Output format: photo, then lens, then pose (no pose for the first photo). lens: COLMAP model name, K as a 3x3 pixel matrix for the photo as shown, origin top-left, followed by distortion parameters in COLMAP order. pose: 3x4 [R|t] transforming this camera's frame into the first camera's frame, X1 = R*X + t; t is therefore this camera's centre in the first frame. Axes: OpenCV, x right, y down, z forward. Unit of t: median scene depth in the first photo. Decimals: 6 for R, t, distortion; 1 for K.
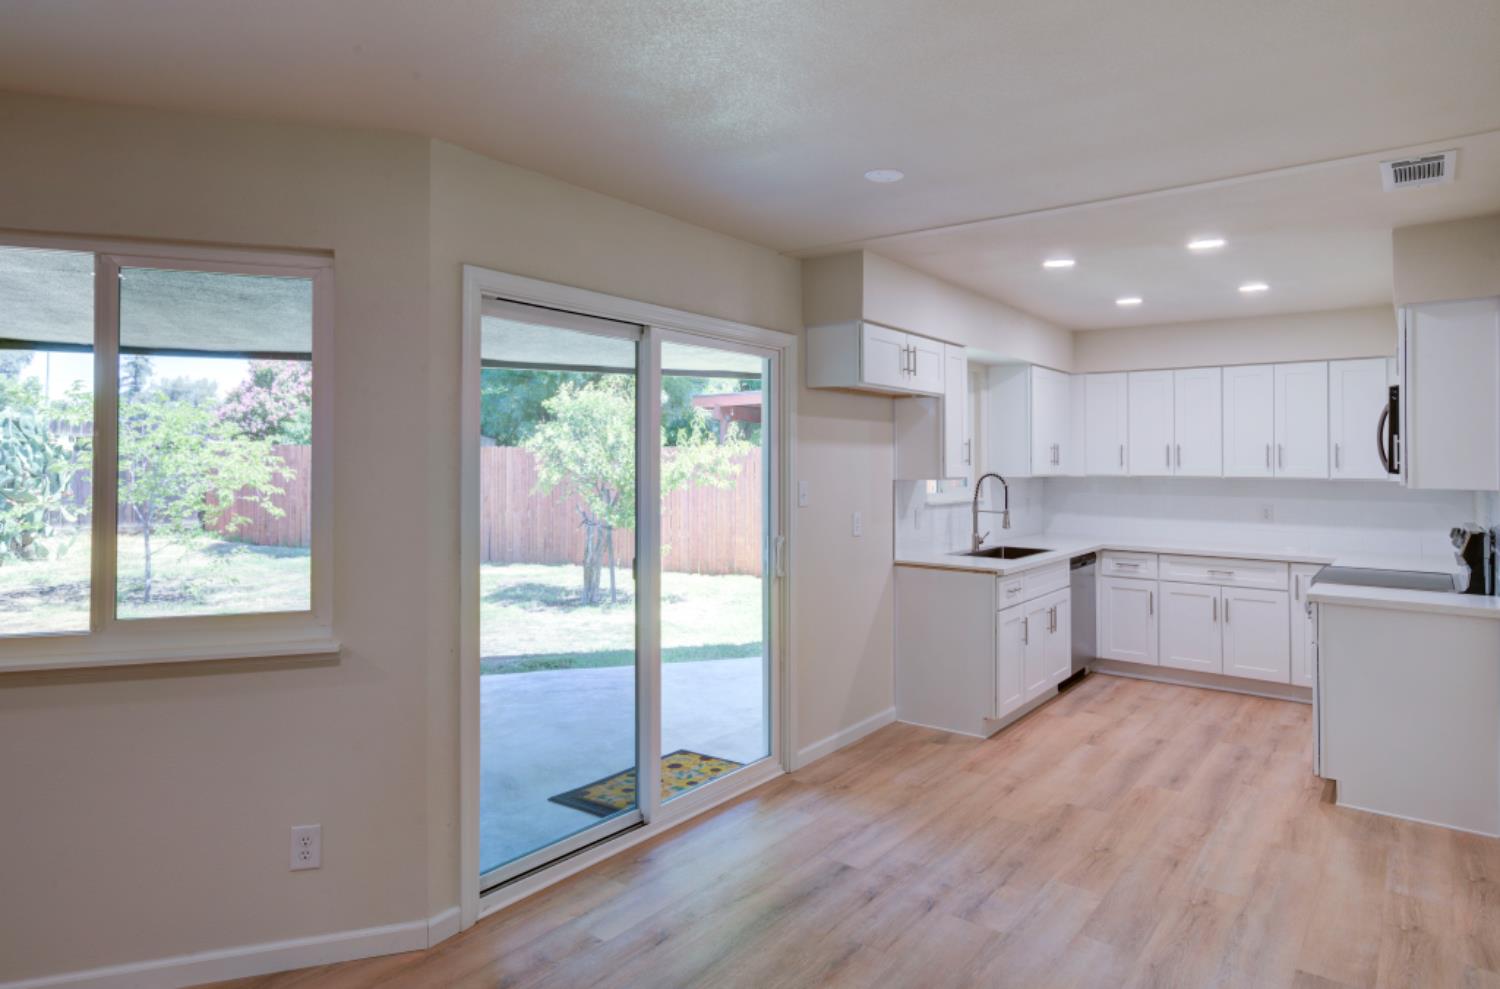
lens RADIAL K [[845.0, 0, 734.7], [0, 845.0, 411.5], [0, 0, 1]] dist [-0.036366, 0.001475]
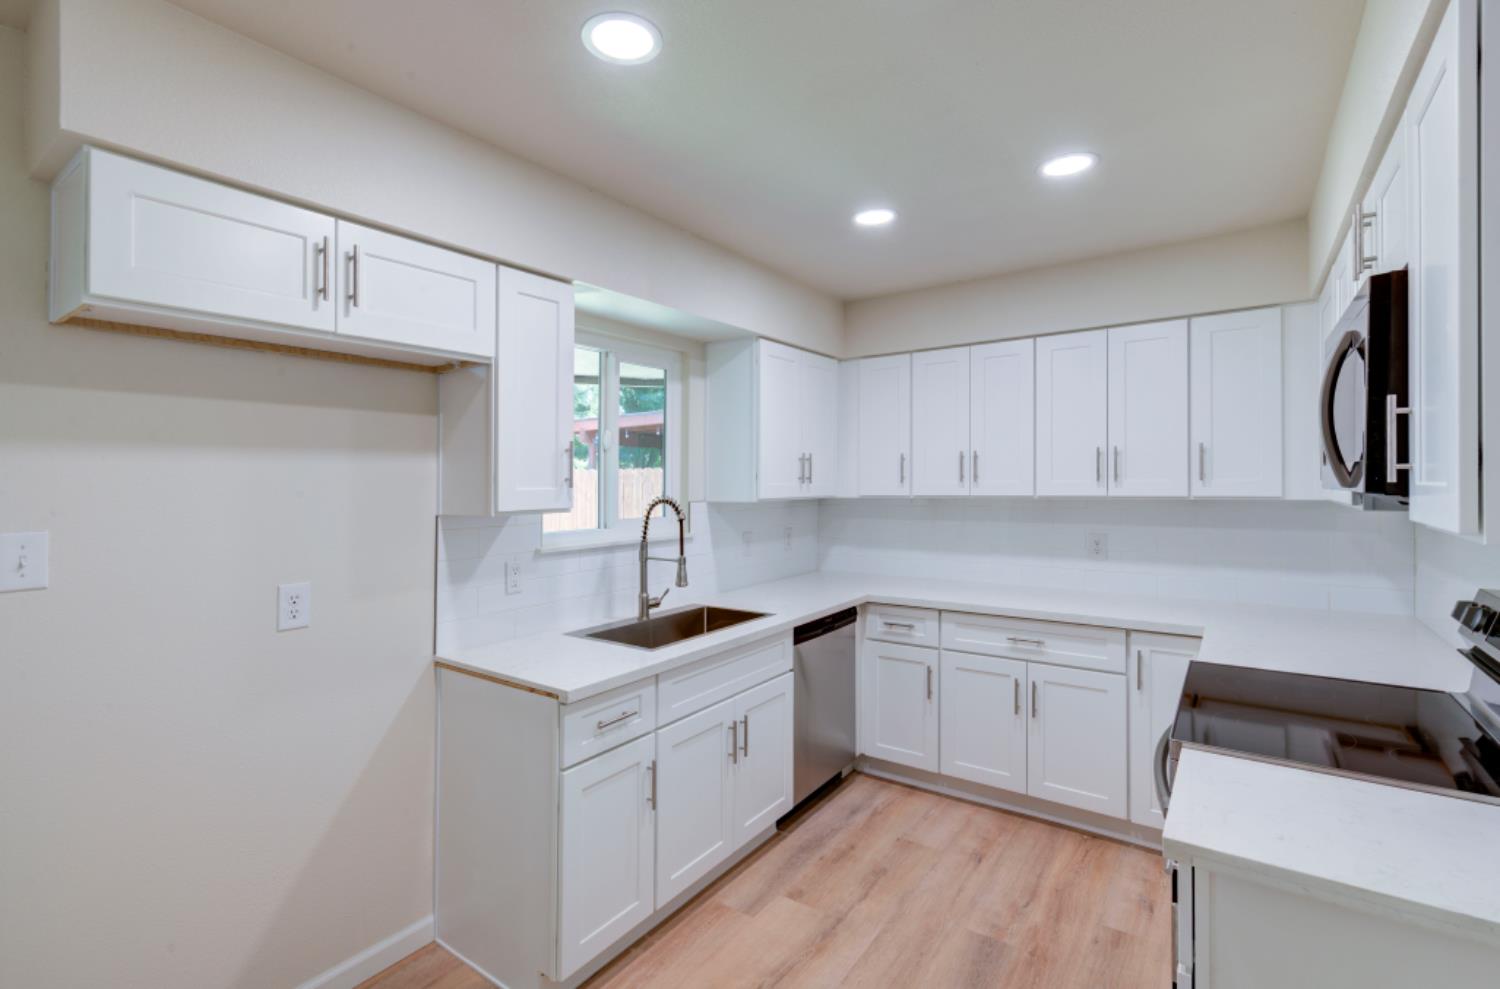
lens RADIAL K [[675.3, 0, 745.5], [0, 675.3, 472.2], [0, 0, 1]] dist [-0.004519, 0.002031]
pose [[0.998477, -0.019103, 0.051765, 0.336115], [0.016887, 0.998936, 0.042920, 0.032173], [-0.052530, -0.041980, 0.997737, 0.483375]]
